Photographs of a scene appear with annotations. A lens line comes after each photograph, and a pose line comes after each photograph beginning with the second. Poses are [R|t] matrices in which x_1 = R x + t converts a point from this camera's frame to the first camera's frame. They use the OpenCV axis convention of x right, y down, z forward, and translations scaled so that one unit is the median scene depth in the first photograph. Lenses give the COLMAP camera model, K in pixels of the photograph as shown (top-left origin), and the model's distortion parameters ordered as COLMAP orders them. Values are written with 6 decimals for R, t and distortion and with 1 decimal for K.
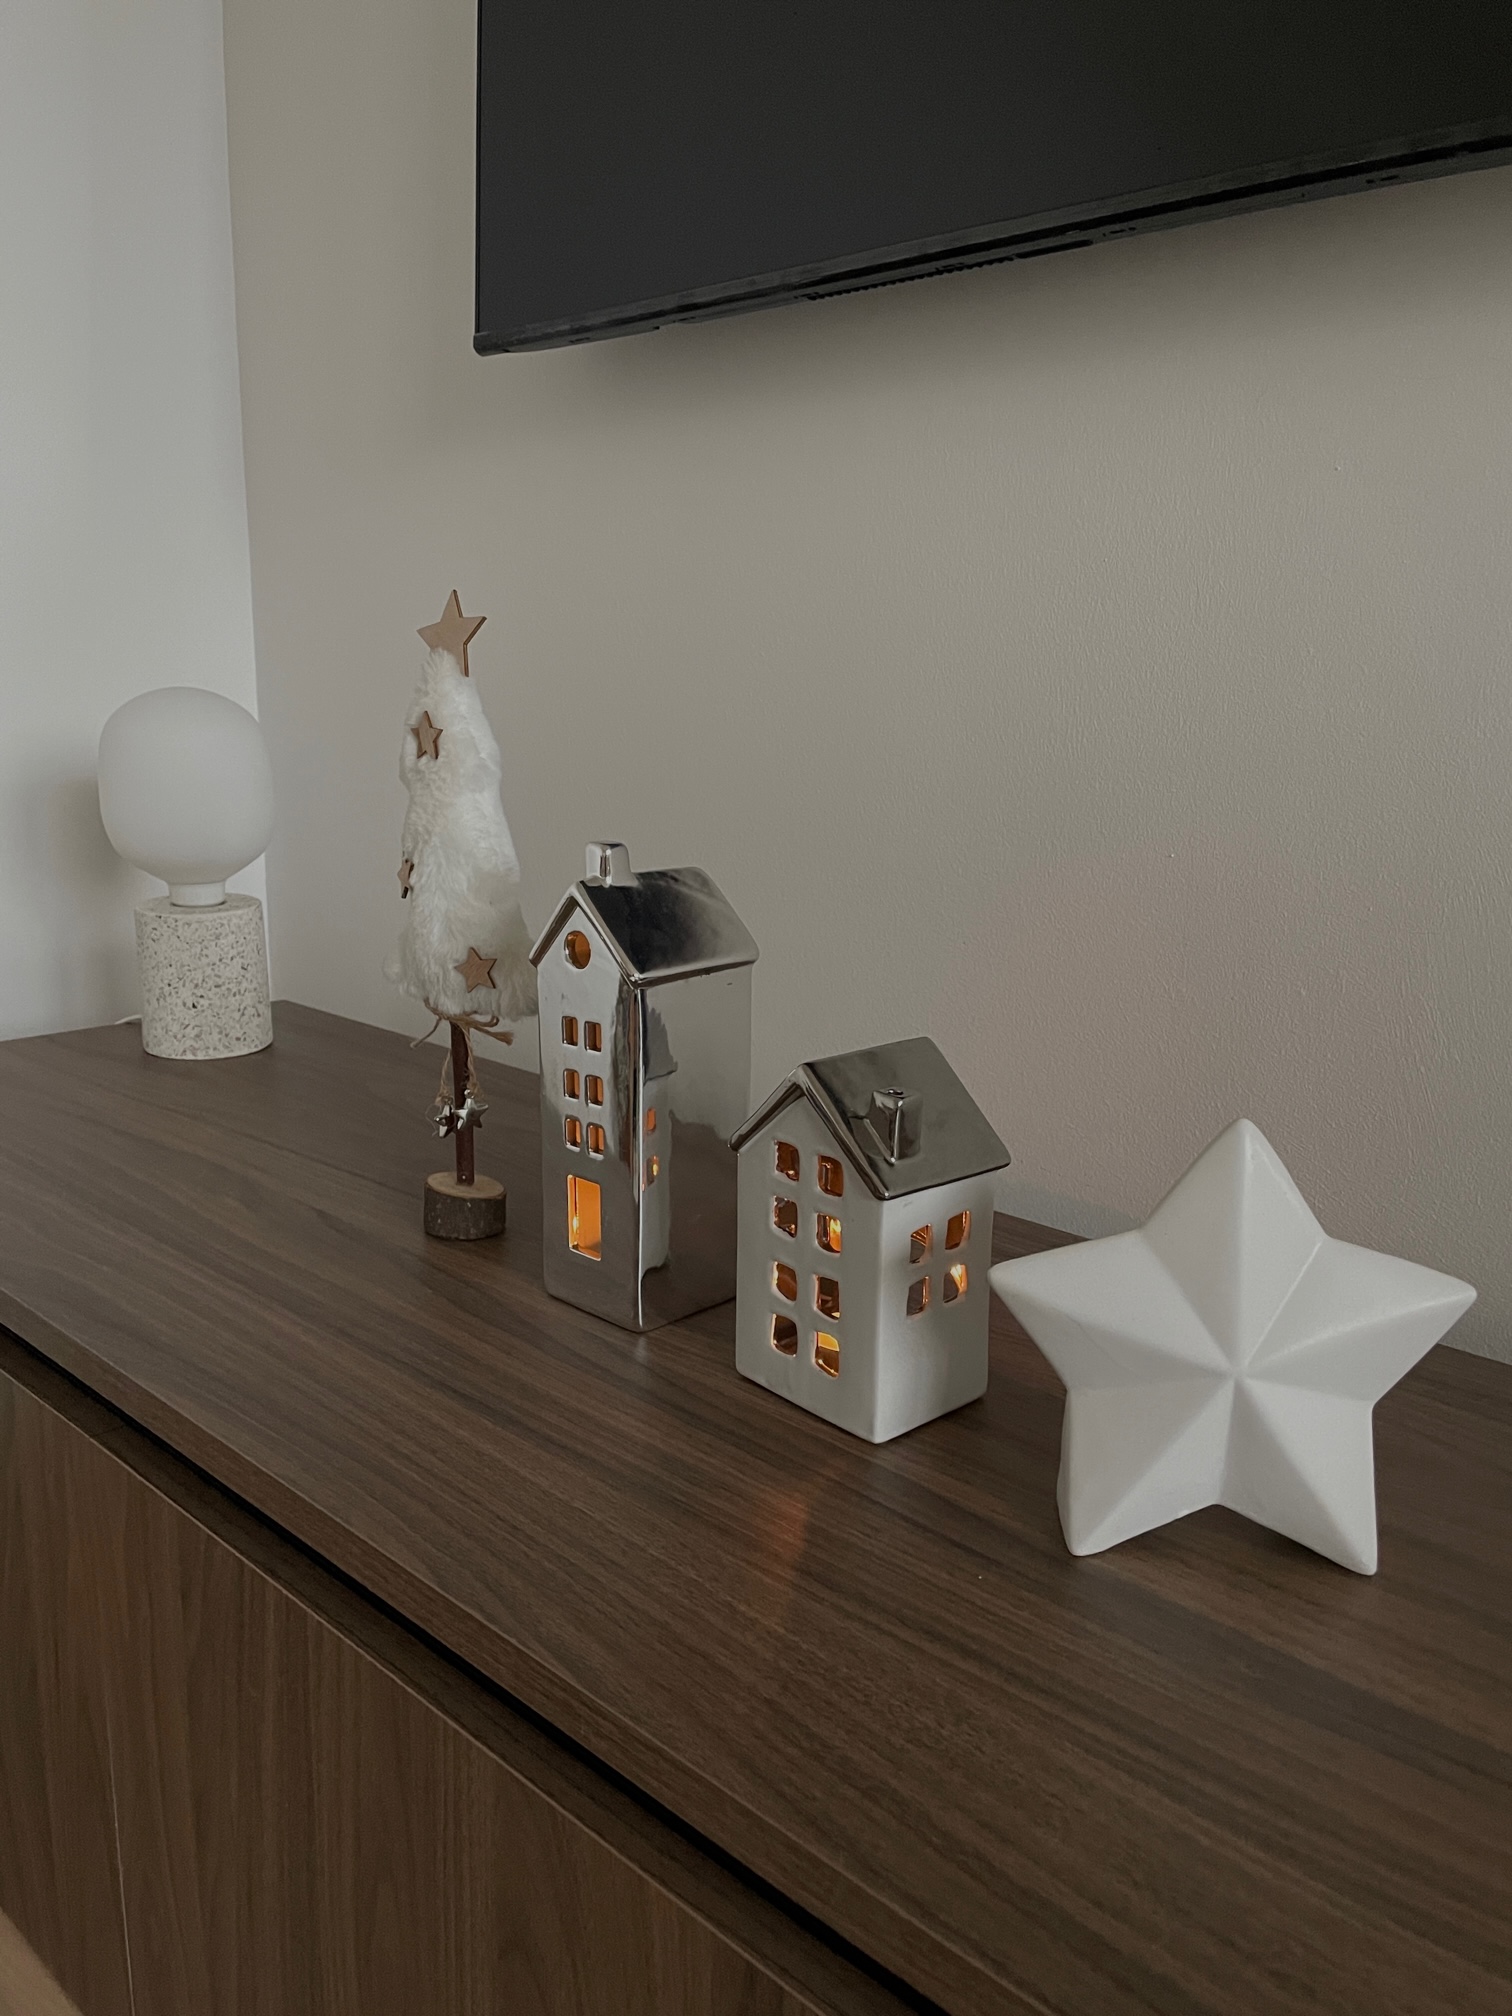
lens RADIAL K [[1507.1, 0, 756.0], [0, 1507.1, 1008.0], [0, 0, 1]] dist [-0.004940, -0.003301]
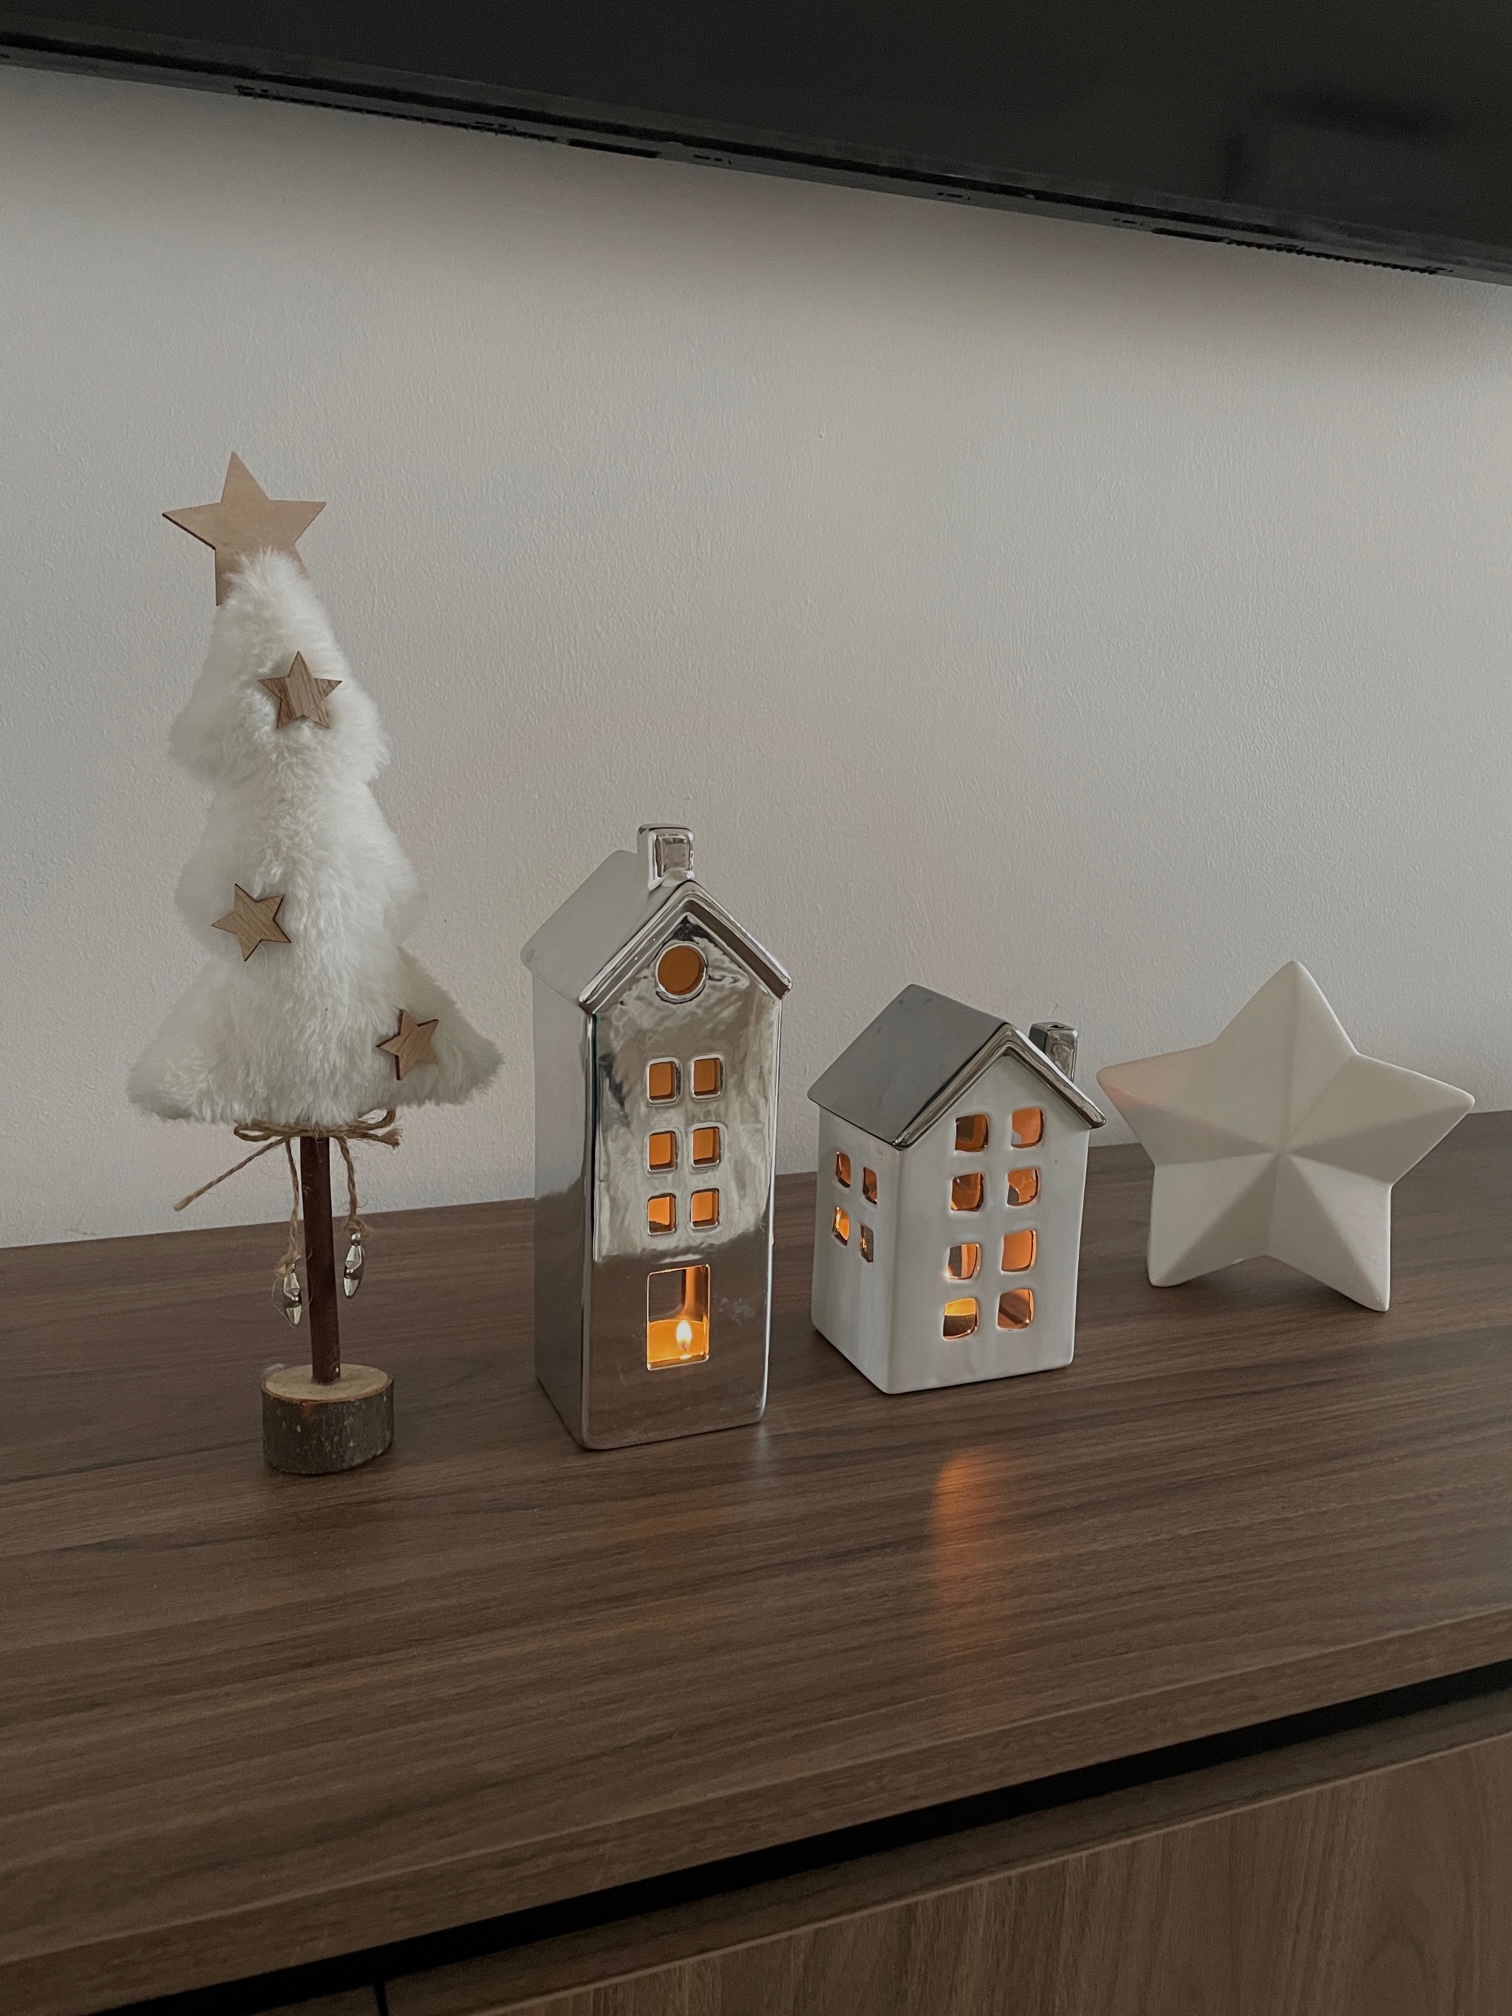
lens RADIAL K [[1572.2, 0, 757.1], [0, 1572.2, 977.7], [0, 0, 1]] dist [0.026076, -0.000121]
pose [[0.446678, -0.178336, 0.876741, -0.721362], [0.169645, 0.979038, 0.112714, -0.105632], [-0.878464, 0.098388, 0.467569, 0.536036]]
